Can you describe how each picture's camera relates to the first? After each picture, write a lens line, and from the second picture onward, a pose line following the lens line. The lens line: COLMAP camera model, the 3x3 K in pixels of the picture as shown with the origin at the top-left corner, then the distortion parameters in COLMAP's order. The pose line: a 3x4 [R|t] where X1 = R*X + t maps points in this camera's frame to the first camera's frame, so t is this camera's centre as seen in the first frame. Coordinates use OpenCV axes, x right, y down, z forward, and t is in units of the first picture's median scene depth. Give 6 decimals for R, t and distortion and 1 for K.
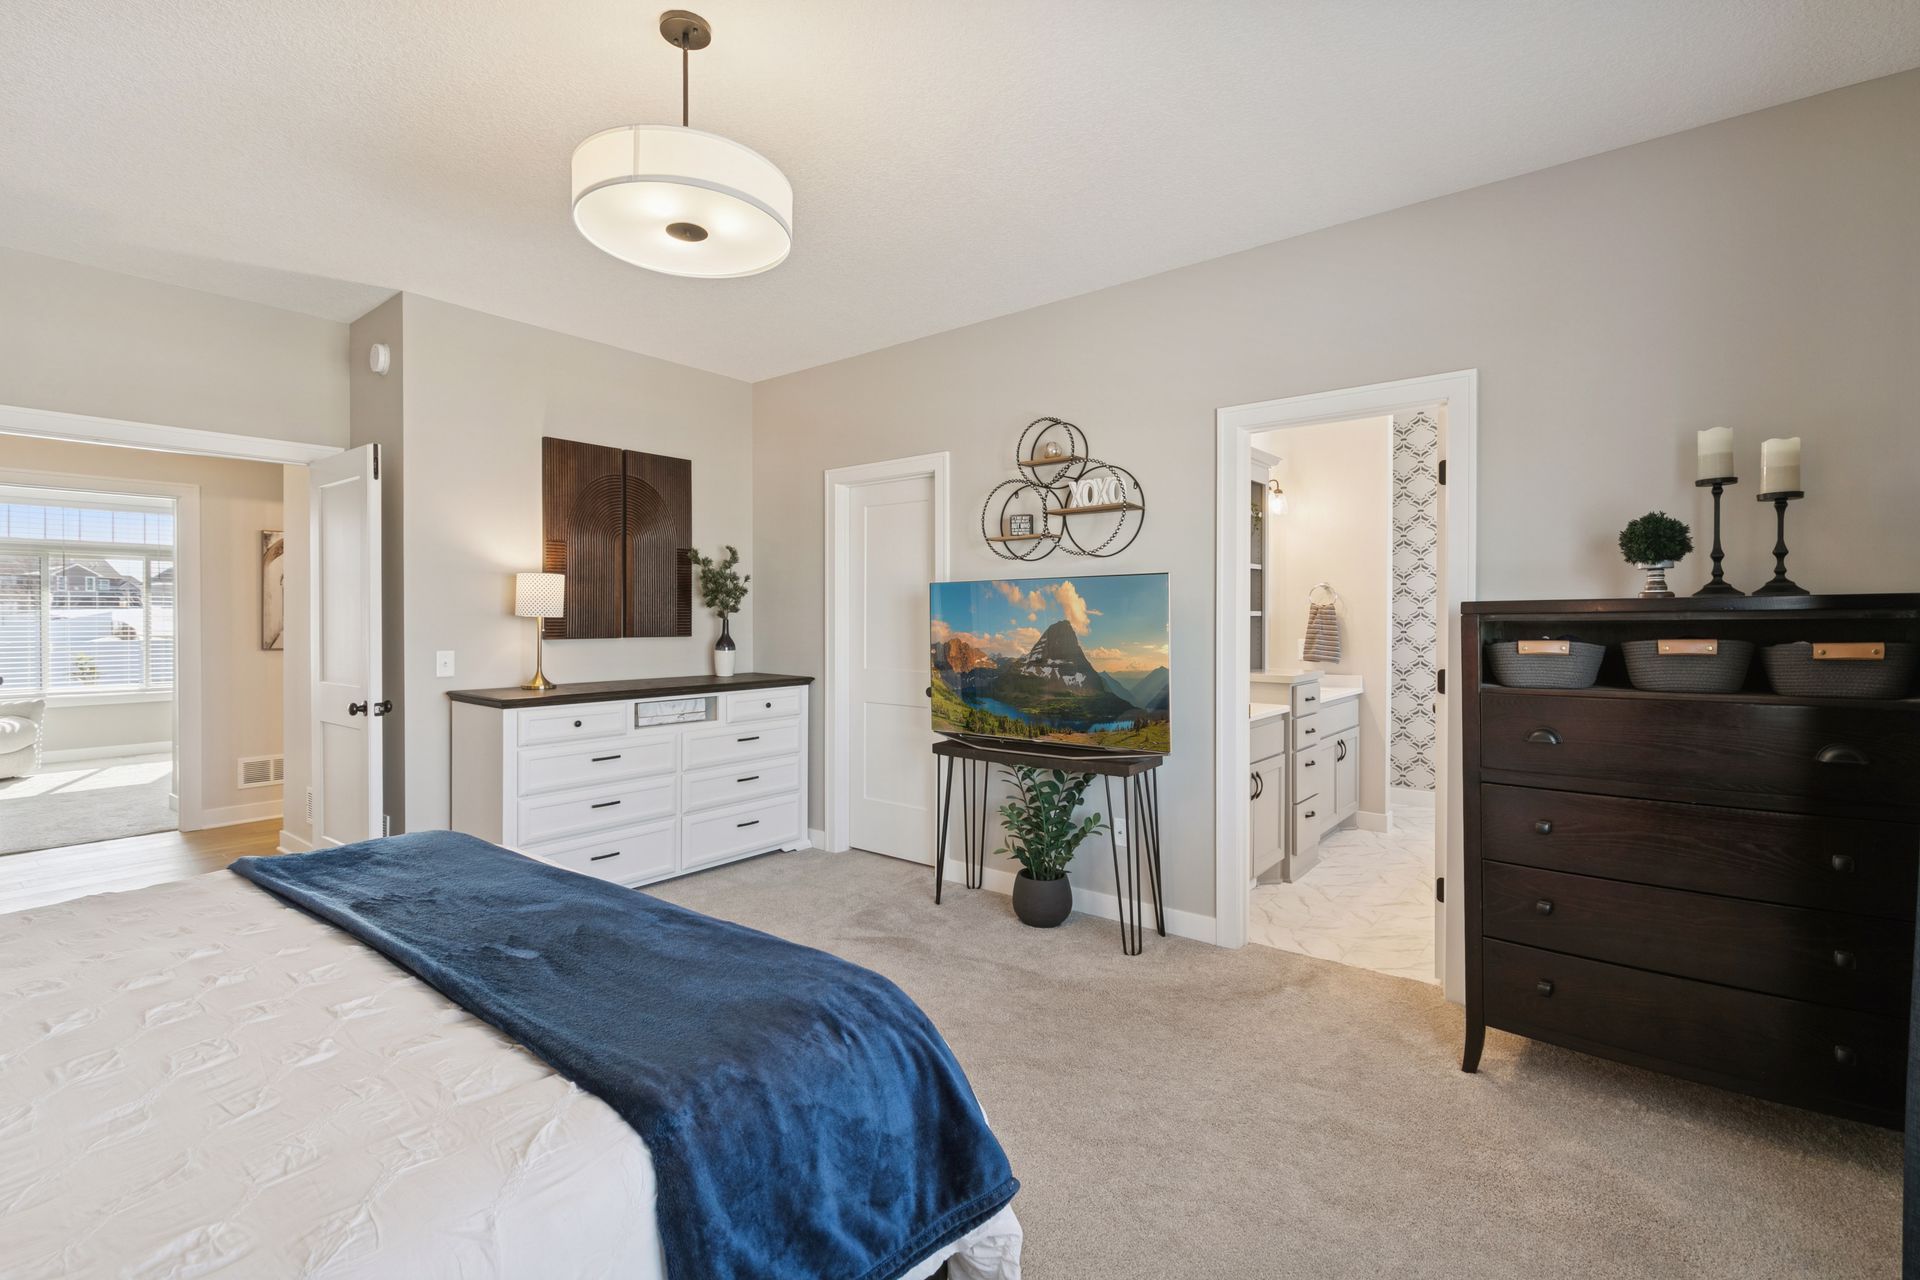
lens RADIAL K [[864.9, 0, 963.9], [0, 864.9, 629.5], [0, 0, 1]] dist [0.004611, -0.000481]
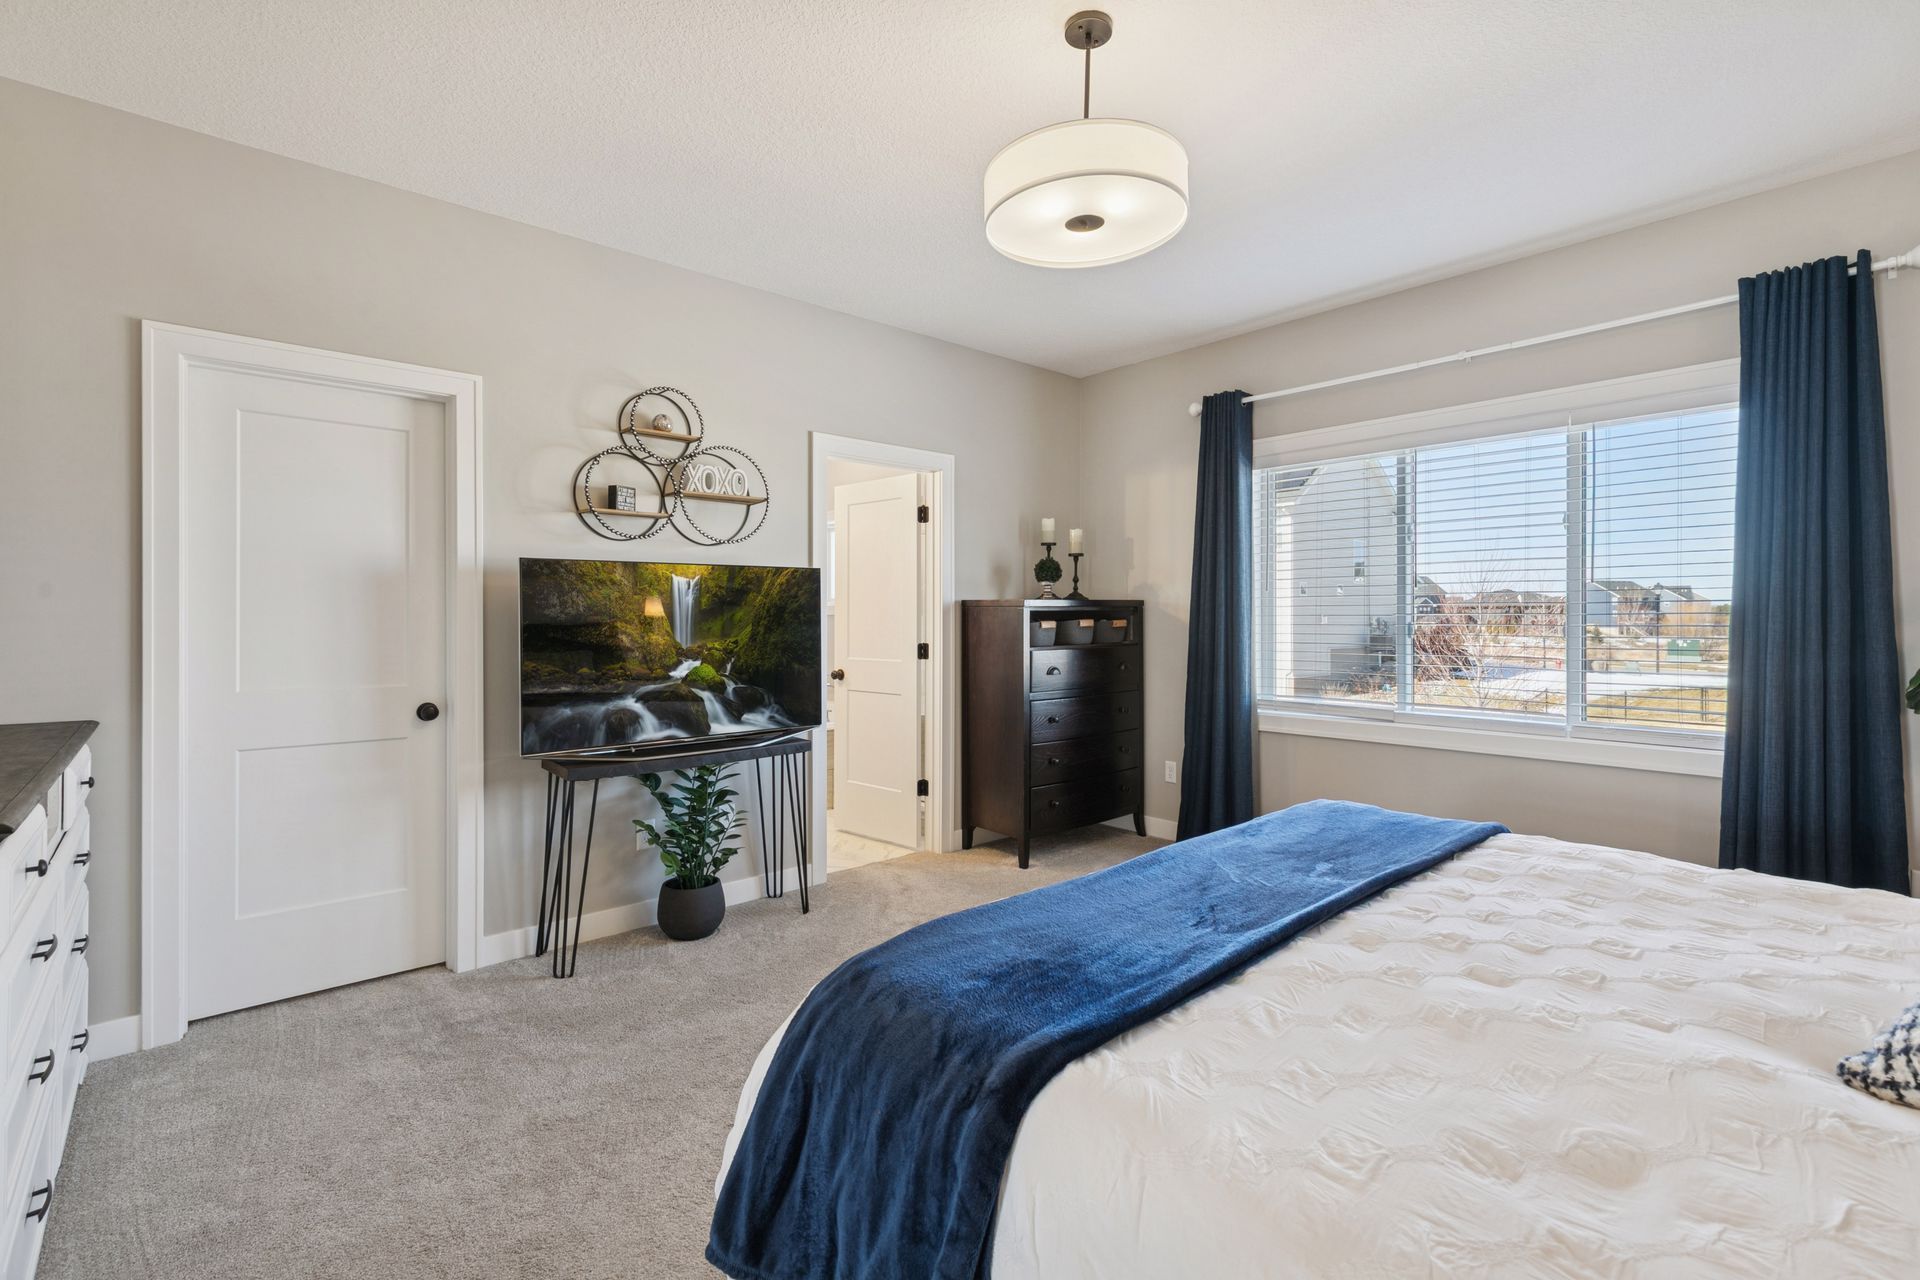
lens RADIAL K [[864.9, 0, 963.9], [0, 864.9, 629.5], [0, 0, 1]] dist [0.004611, -0.000481]
pose [[0.163317, -0.010426, 0.986519, -0.794712], [0.015572, 0.999847, 0.007989, 0.008815], [-0.986451, 0.014057, 0.163455, 0.571302]]
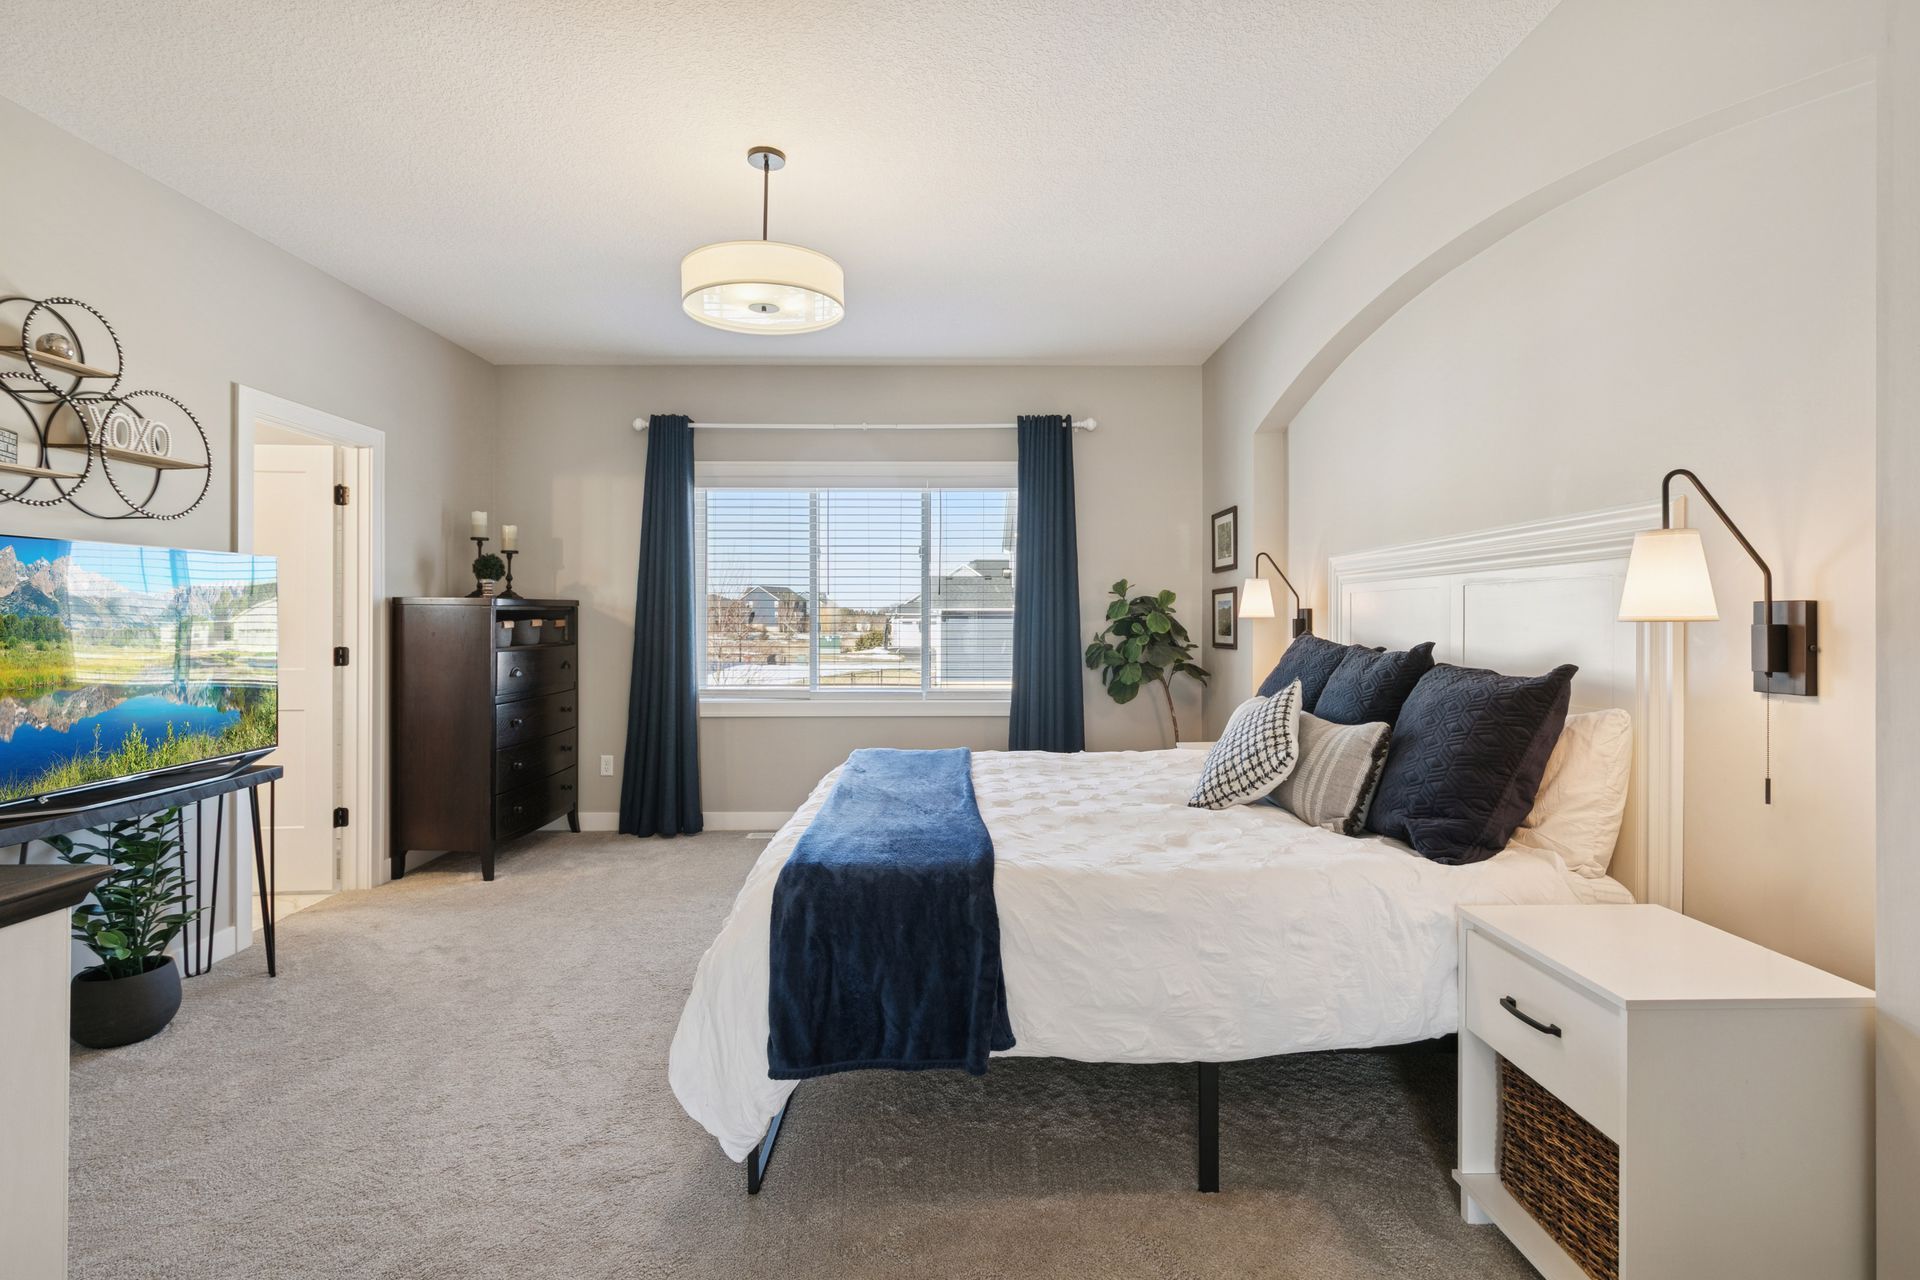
lens RADIAL K [[910.7, 0, 960.0], [0, 910.7, 640.0], [0, 0, 1]] dist [-0.001723, -0.000206]
pose [[-0.631493, -0.016821, 0.775199, -0.922920], [0.012071, 0.999430, 0.031520, 0.002705], [-0.775288, 0.029262, -0.630930, 0.963562]]
